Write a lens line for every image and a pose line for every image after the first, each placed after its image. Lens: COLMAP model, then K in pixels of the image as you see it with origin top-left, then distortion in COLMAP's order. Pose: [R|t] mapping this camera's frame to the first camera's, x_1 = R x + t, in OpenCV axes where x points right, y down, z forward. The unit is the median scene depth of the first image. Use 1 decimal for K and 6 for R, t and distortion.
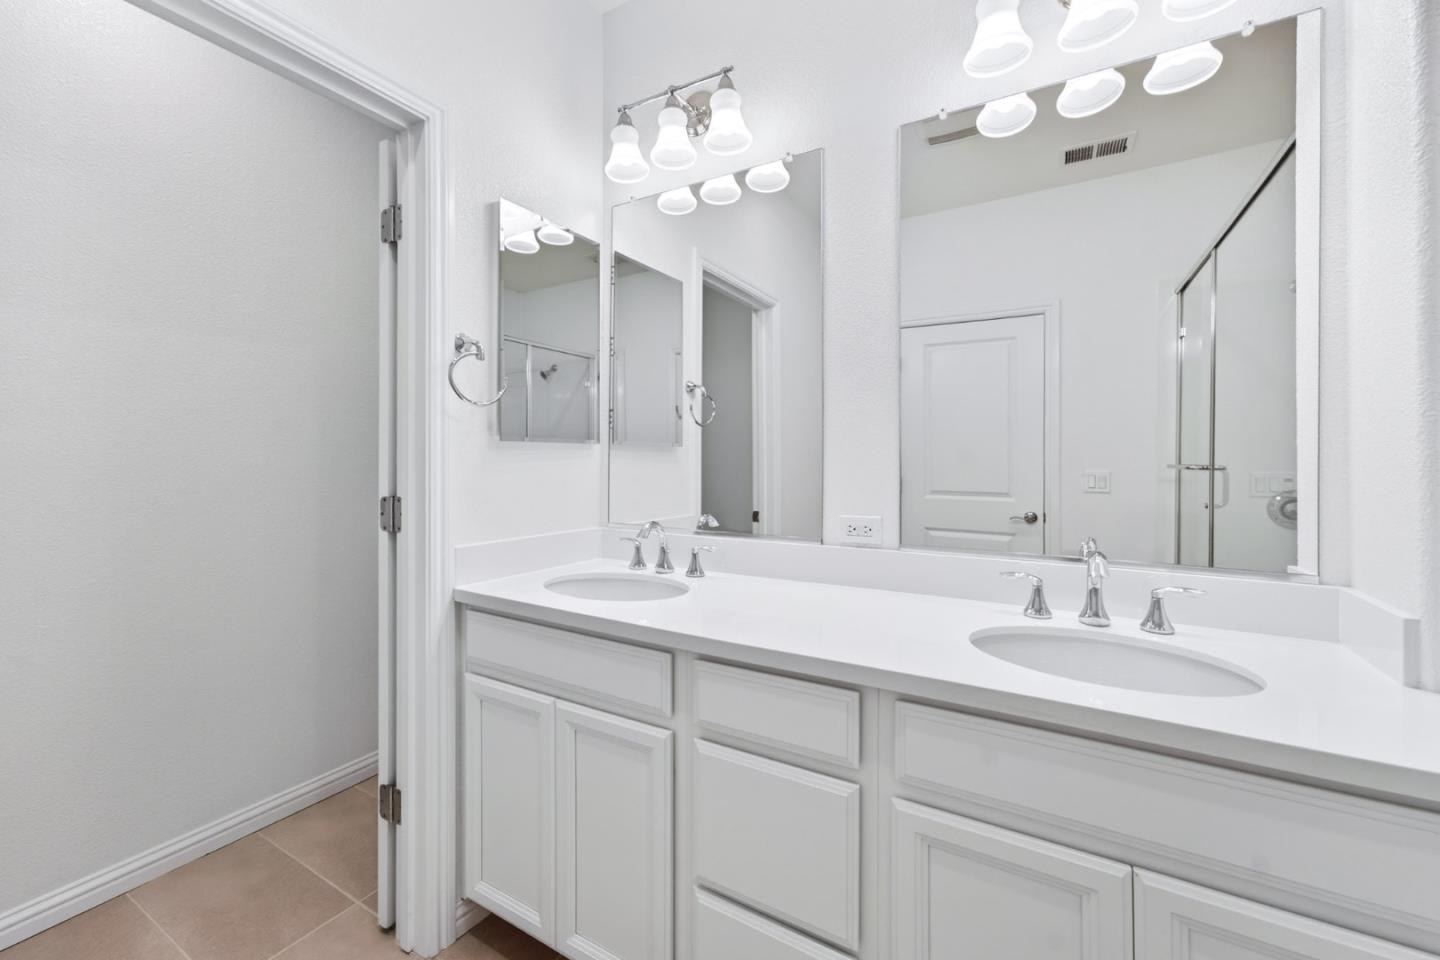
lens RADIAL K [[583.4, 0, 720.1], [0, 583.4, 462.2], [0, 0, 1]] dist [-0.009445, 0.000523]
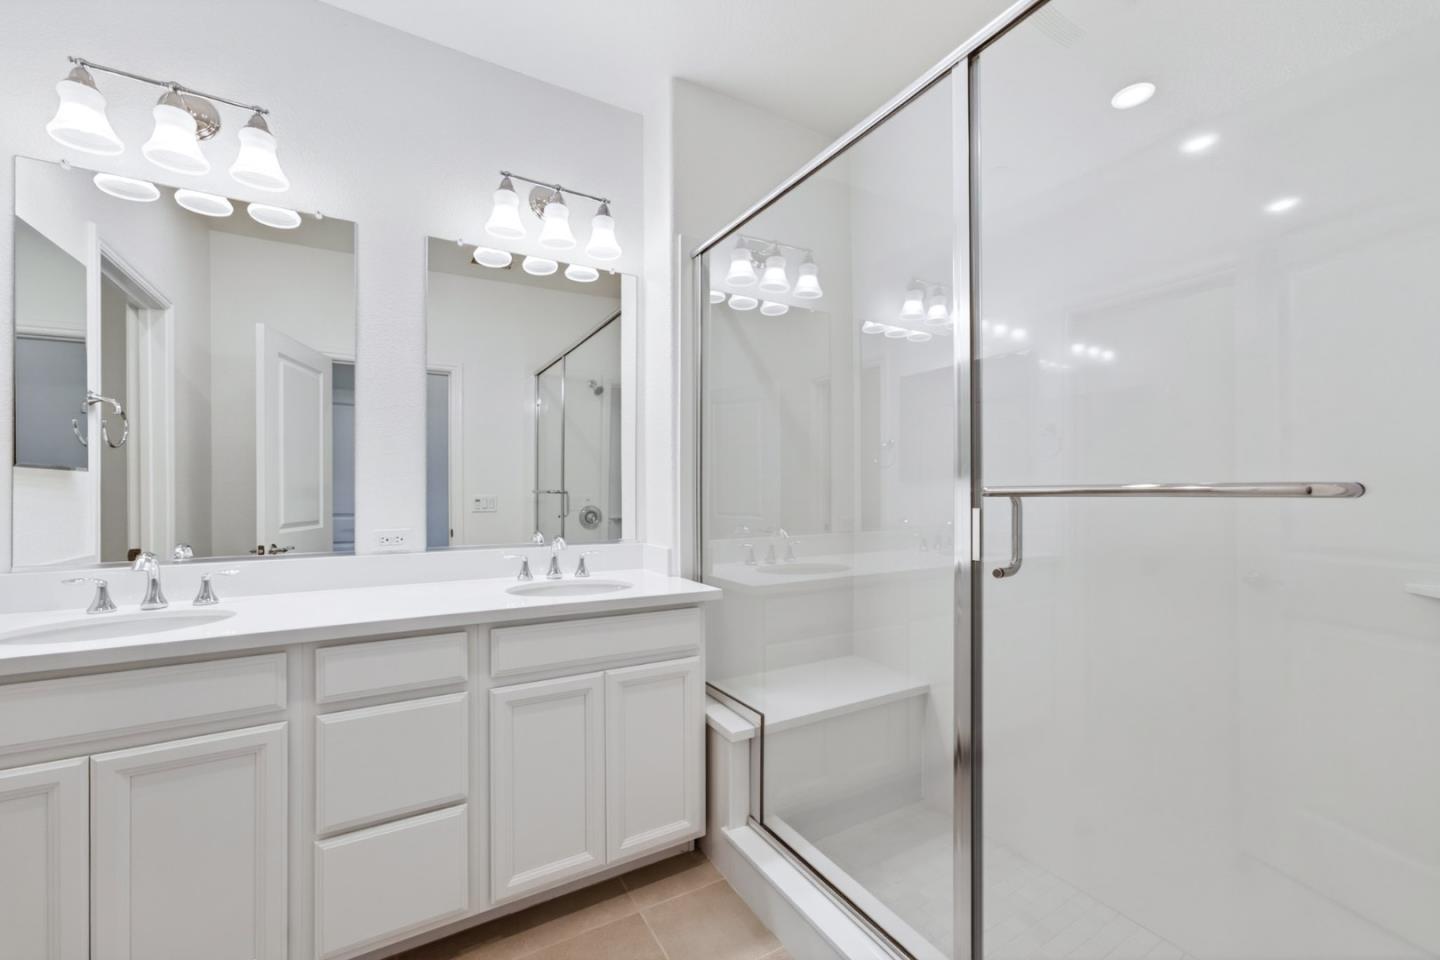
lens RADIAL K [[583.4, 0, 717.6], [0, 583.4, 487.8], [0, 0, 1]] dist [-0.009445, 0.000523]
pose [[0.479043, 0.001275, 0.877791, -0.515565], [0.007725, 0.999954, -0.005668, 0.015109], [-0.877757, 0.009496, 0.479011, -0.218645]]
